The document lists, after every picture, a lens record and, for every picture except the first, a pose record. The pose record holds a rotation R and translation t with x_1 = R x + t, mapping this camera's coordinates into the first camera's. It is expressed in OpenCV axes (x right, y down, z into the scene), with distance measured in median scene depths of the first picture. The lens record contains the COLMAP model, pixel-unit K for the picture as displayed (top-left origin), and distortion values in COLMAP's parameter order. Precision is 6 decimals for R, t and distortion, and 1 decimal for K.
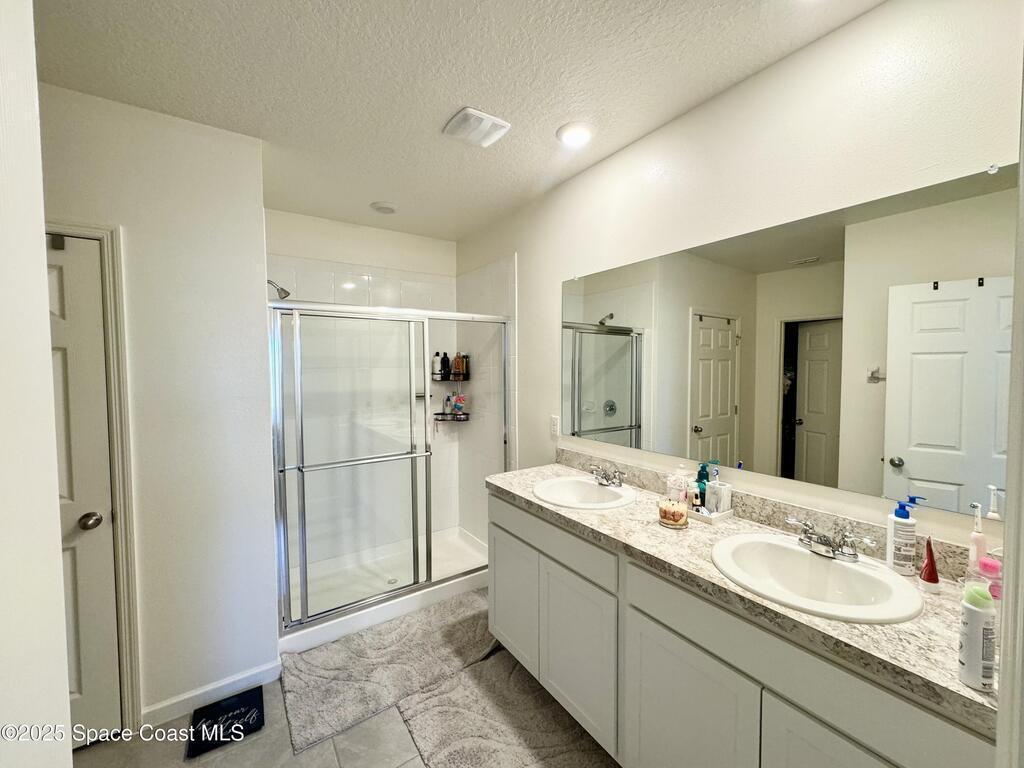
lens RADIAL K [[406.7, 0, 510.0], [0, 406.7, 383.2], [0, 0, 1]] dist [-0.003579, 0.000195]
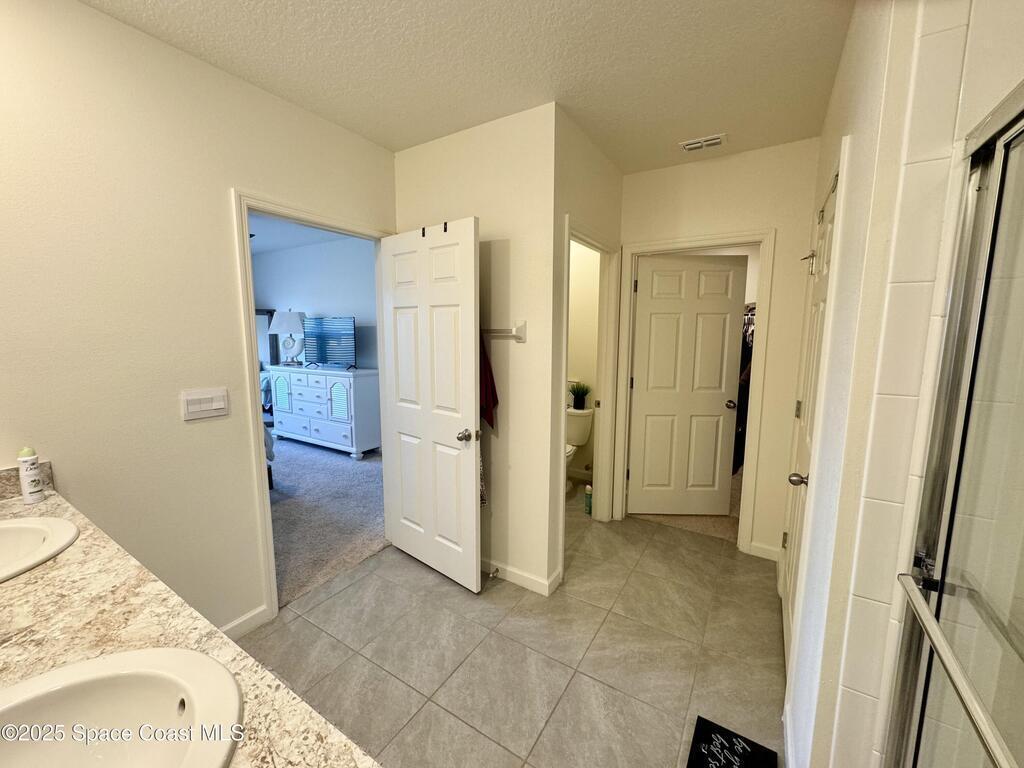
lens RADIAL K [[406.7, 0, 511.4], [0, 406.7, 383.2], [0, 0, 1]] dist [-0.003579, 0.000195]
pose [[-0.915547, 0.053463, -0.398642, -0.015661], [-0.016535, 0.985285, 0.170116, -0.025575], [0.401871, 0.162341, -0.901191, 0.964635]]
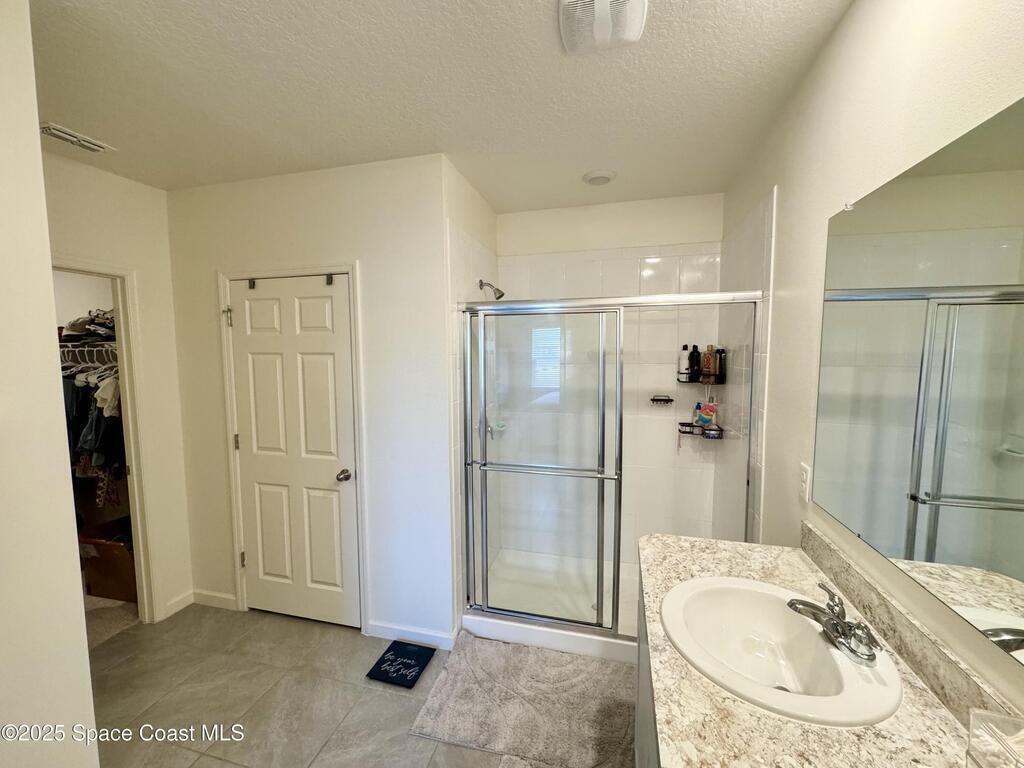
lens RADIAL K [[406.7, 0, 511.1], [0, 406.7, 382.9], [0, 0, 1]] dist [-0.003579, 0.000195]
pose [[0.658810, 0.061427, -0.749797, 0.247440], [-0.028331, 0.997980, 0.056867, -0.051283], [0.751776, -0.016222, 0.659219, 0.315580]]
